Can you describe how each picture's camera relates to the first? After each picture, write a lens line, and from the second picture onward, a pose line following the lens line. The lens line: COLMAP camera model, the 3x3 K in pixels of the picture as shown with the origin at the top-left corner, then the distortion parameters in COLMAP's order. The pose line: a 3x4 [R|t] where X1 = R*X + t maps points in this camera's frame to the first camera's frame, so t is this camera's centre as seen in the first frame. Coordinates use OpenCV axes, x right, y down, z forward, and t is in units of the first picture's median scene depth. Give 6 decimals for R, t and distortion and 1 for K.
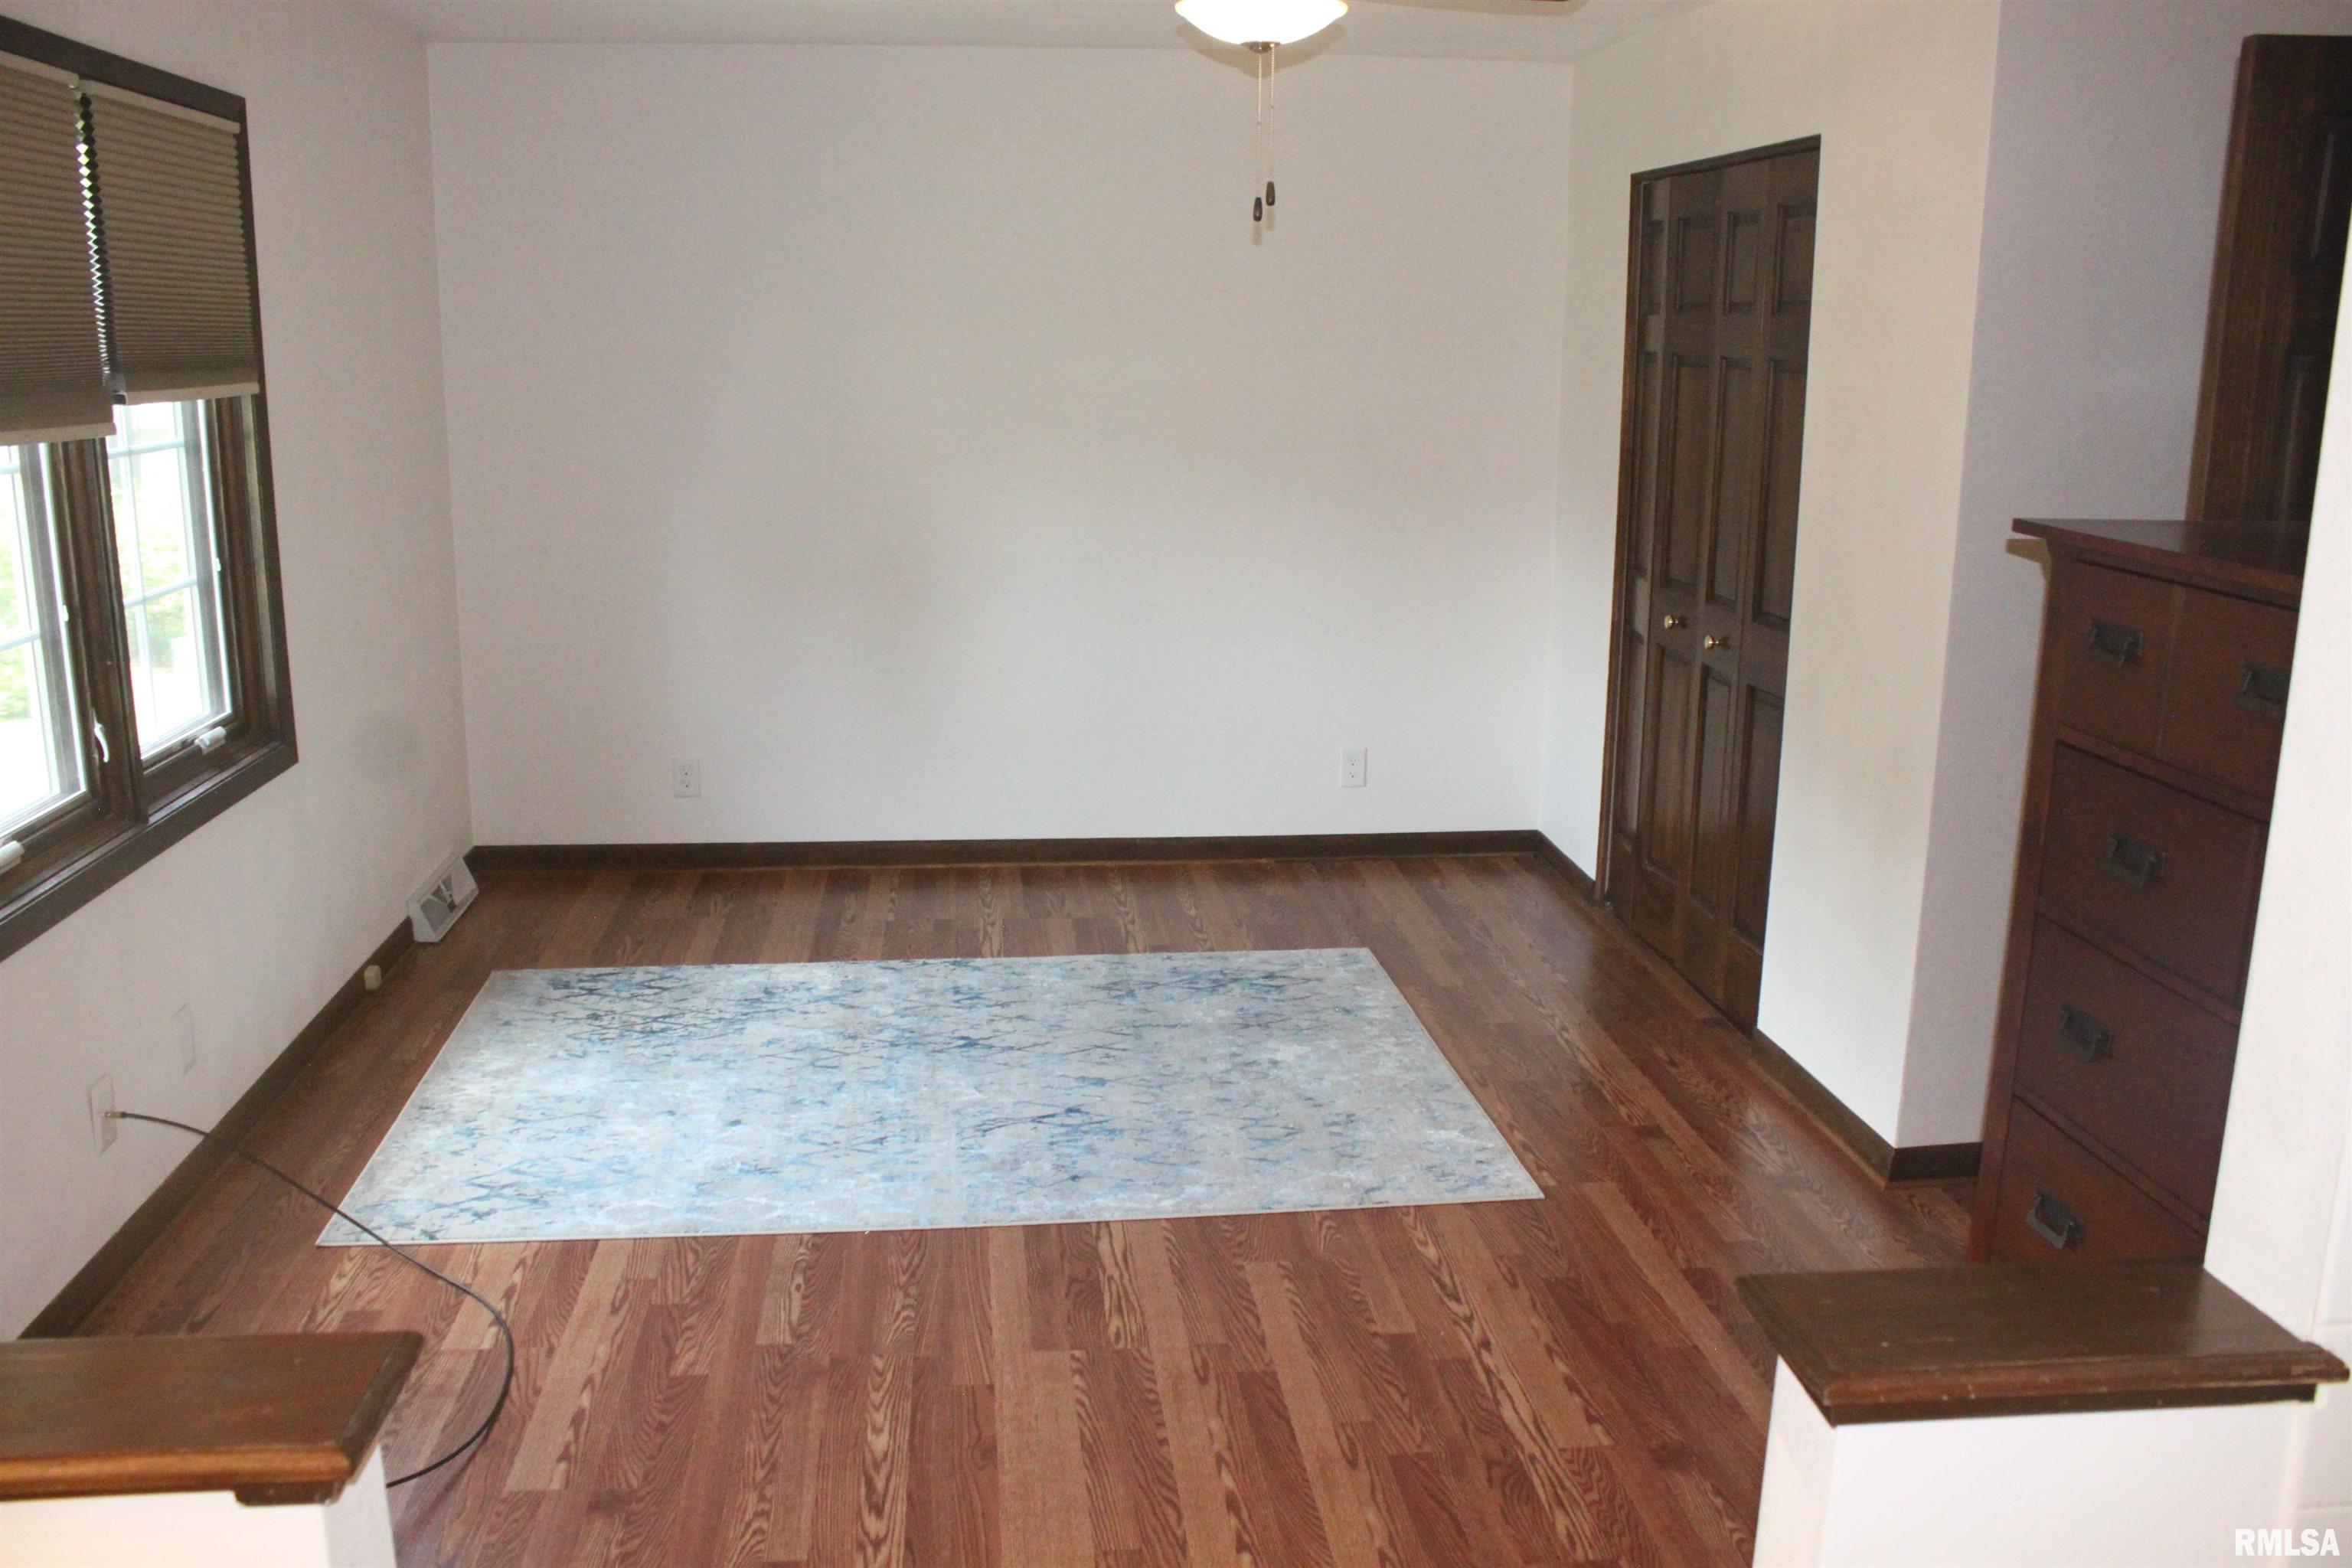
lens RADIAL K [[1940.7, 0, 1176.0], [0, 1940.7, 784.0], [0, 0, 1]] dist [-0.176000, 0.157049]
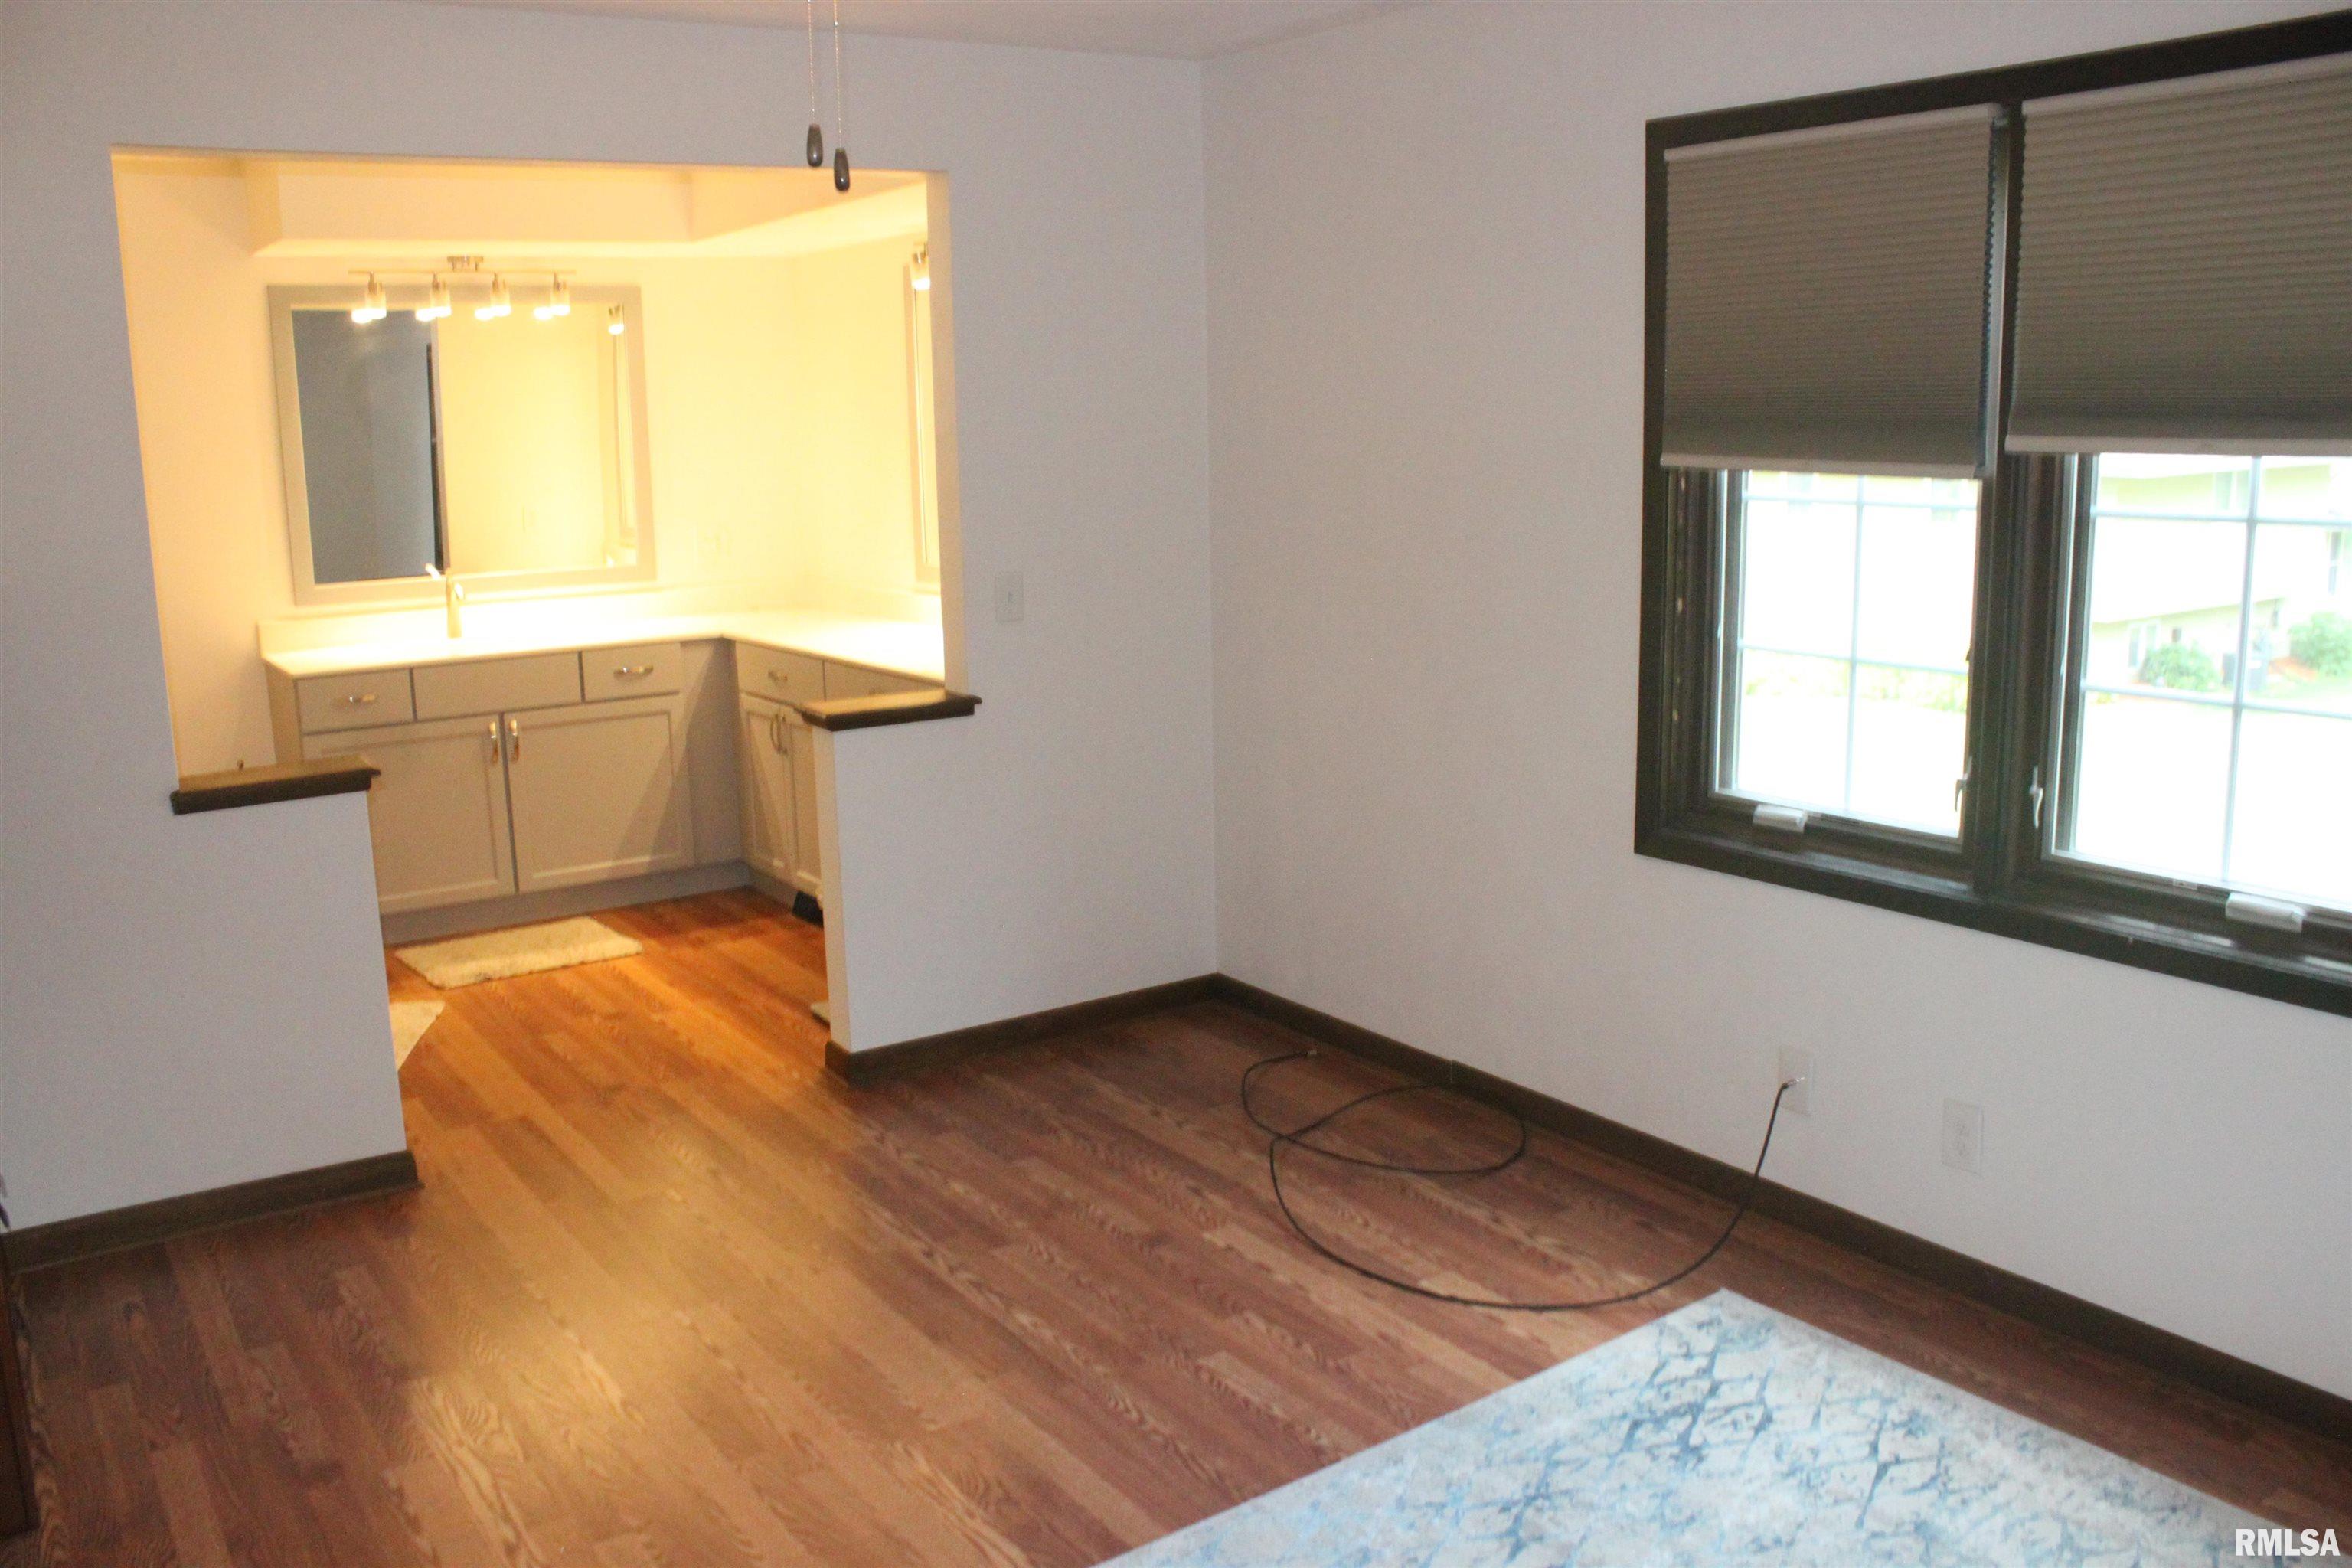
lens RADIAL K [[1940.7, 0, 1176.0], [0, 1940.7, 784.0], [0, 0, 1]] dist [-0.176000, 0.157049]
pose [[-0.879009, 0.098887, -0.466438, 0.259245], [-0.097931, 0.919958, 0.379588, -0.385120], [0.466640, 0.379340, -0.798967, 1.696086]]
